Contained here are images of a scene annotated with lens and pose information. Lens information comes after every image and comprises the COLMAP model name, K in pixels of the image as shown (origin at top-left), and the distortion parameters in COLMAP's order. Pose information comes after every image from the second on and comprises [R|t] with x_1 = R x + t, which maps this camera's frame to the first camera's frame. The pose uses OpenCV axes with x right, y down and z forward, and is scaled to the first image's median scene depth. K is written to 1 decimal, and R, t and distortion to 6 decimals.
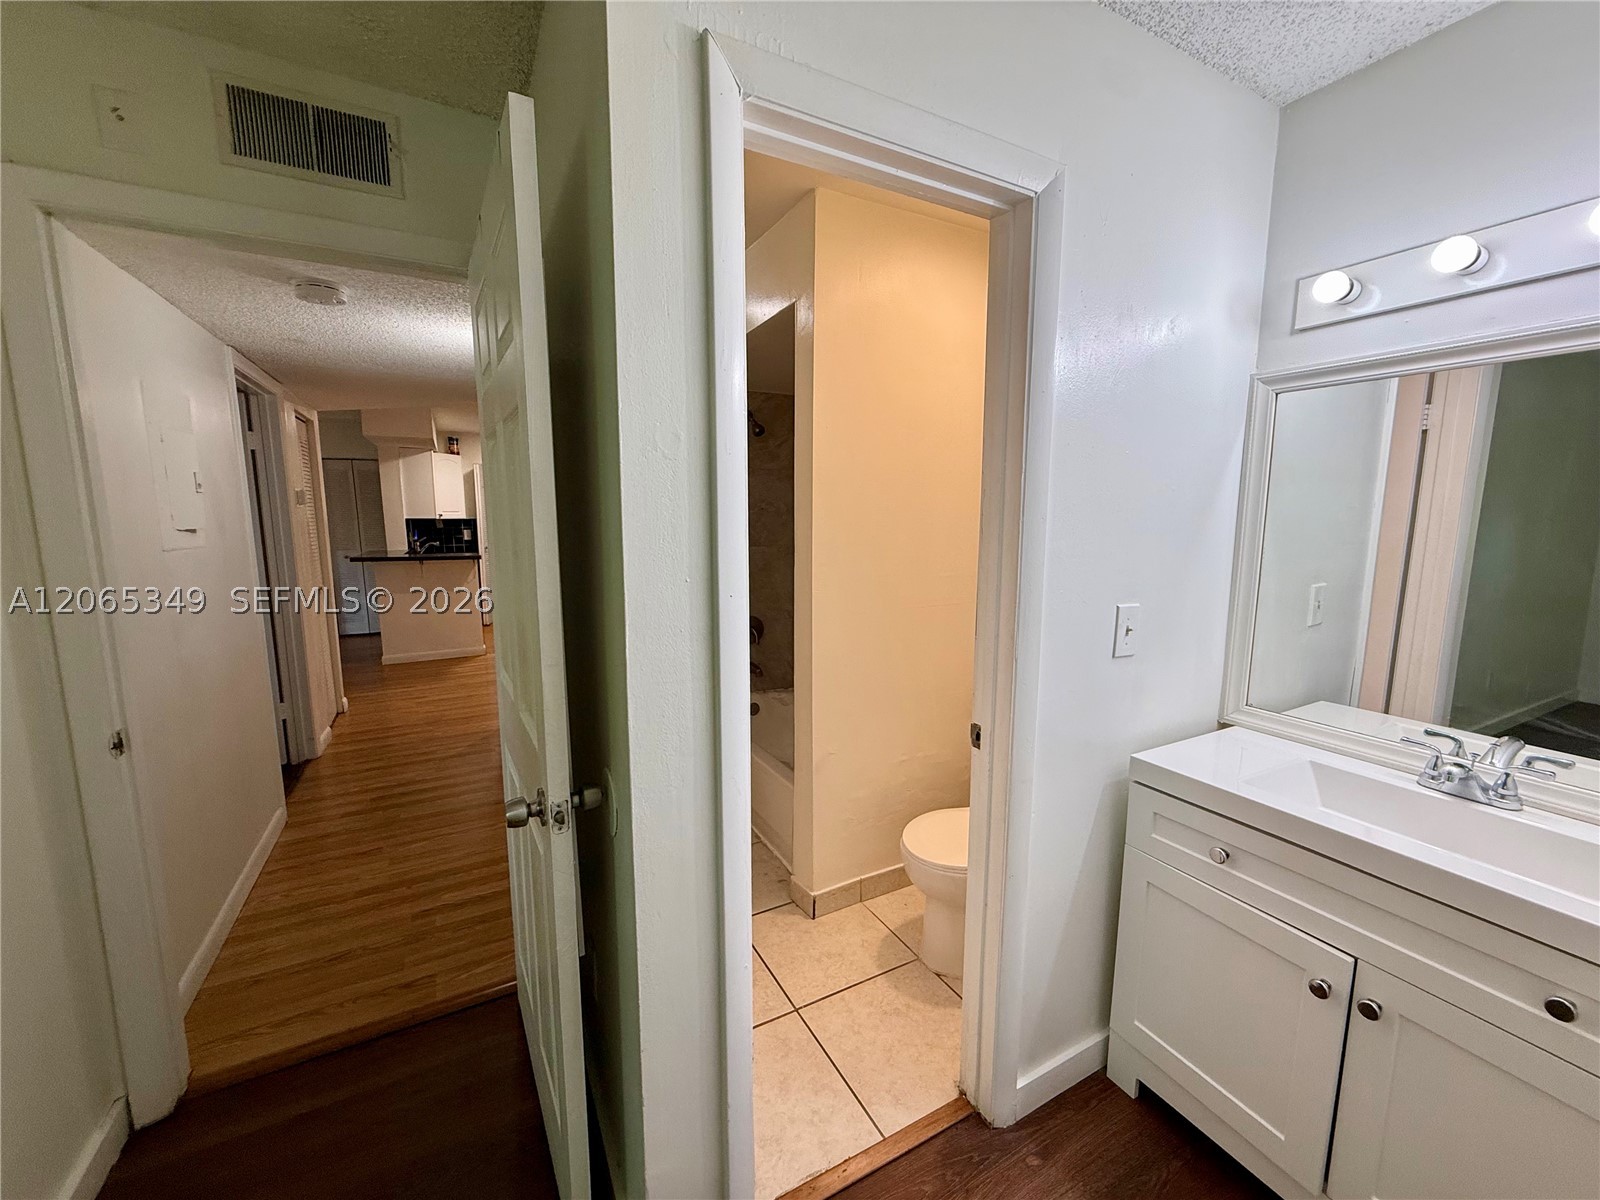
lens RADIAL K [[636.4, 0, 805.5], [0, 636.4, 600.3], [0, 0, 1]] dist [-0.000735, 0.000527]
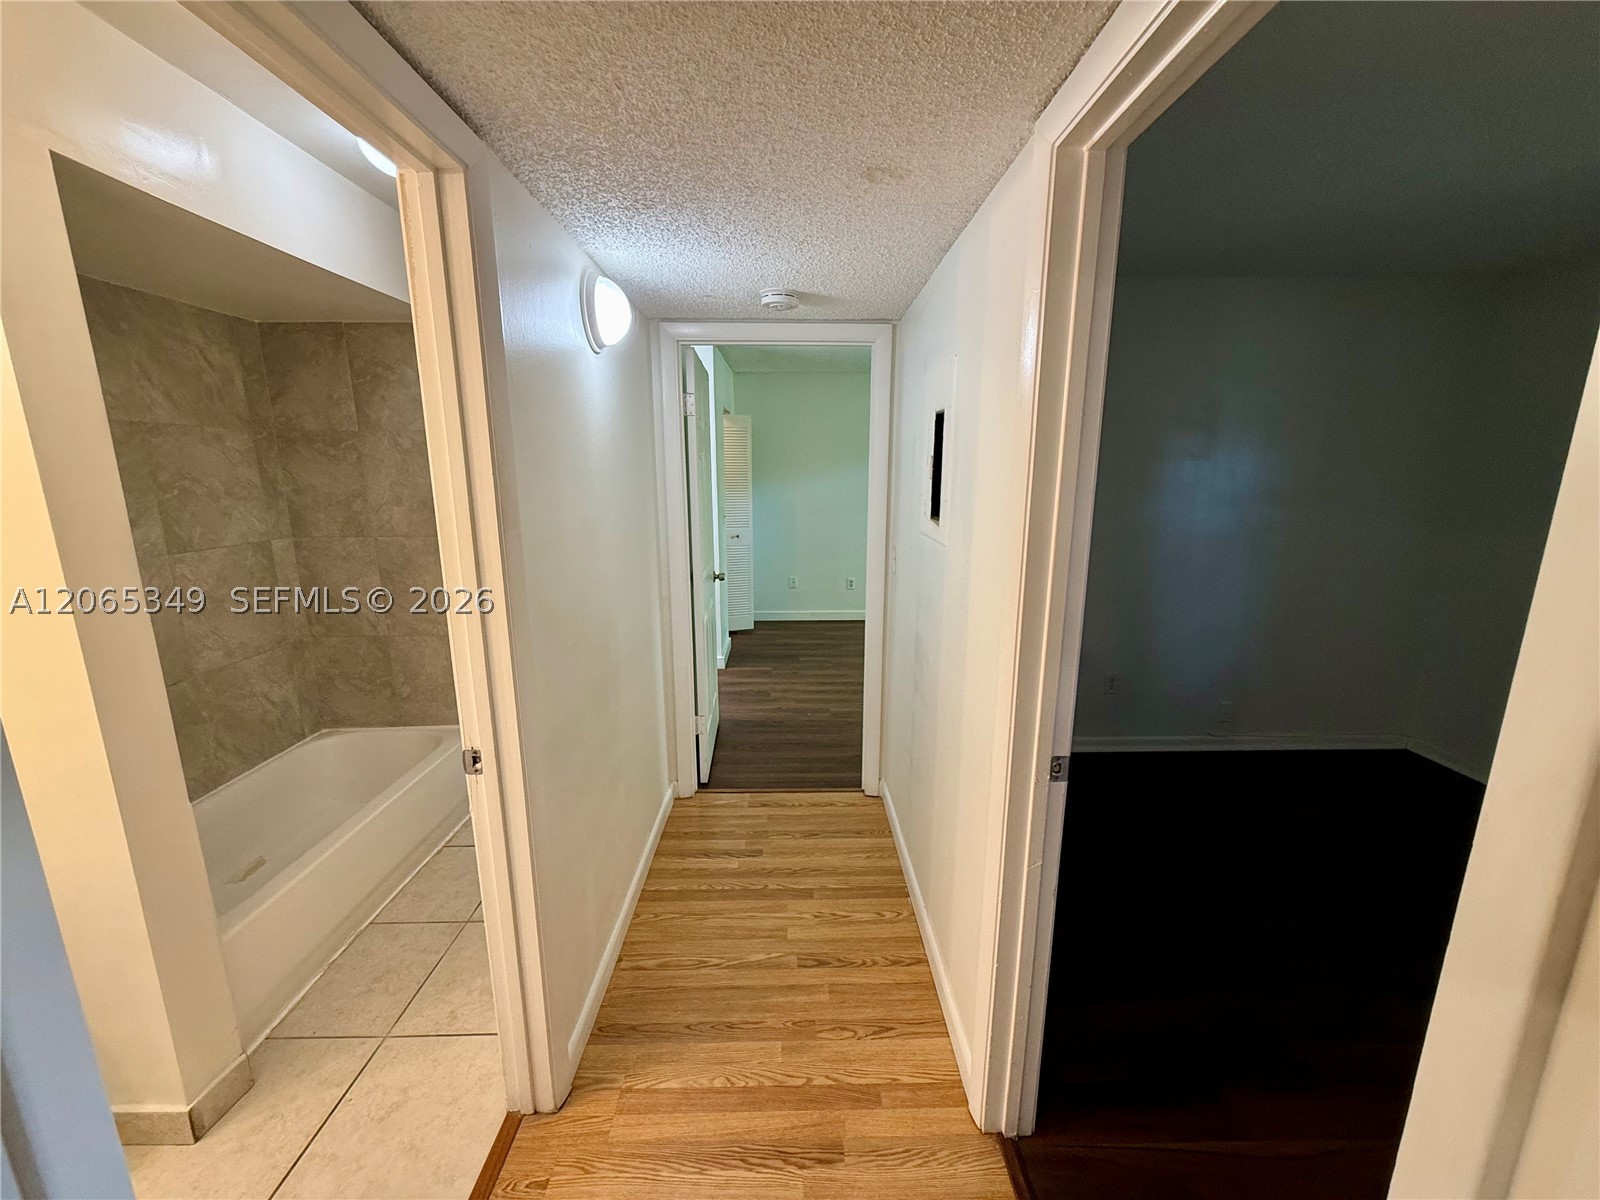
lens RADIAL K [[636.4, 0, 808.1], [0, 636.4, 601.1], [0, 0, 1]] dist [-0.000735, 0.000527]
pose [[-0.888643, -0.101516, 0.447222, -0.850171], [0.055209, 0.944418, 0.324078, -0.212865], [-0.455264, 0.312680, -0.833646, 1.306507]]
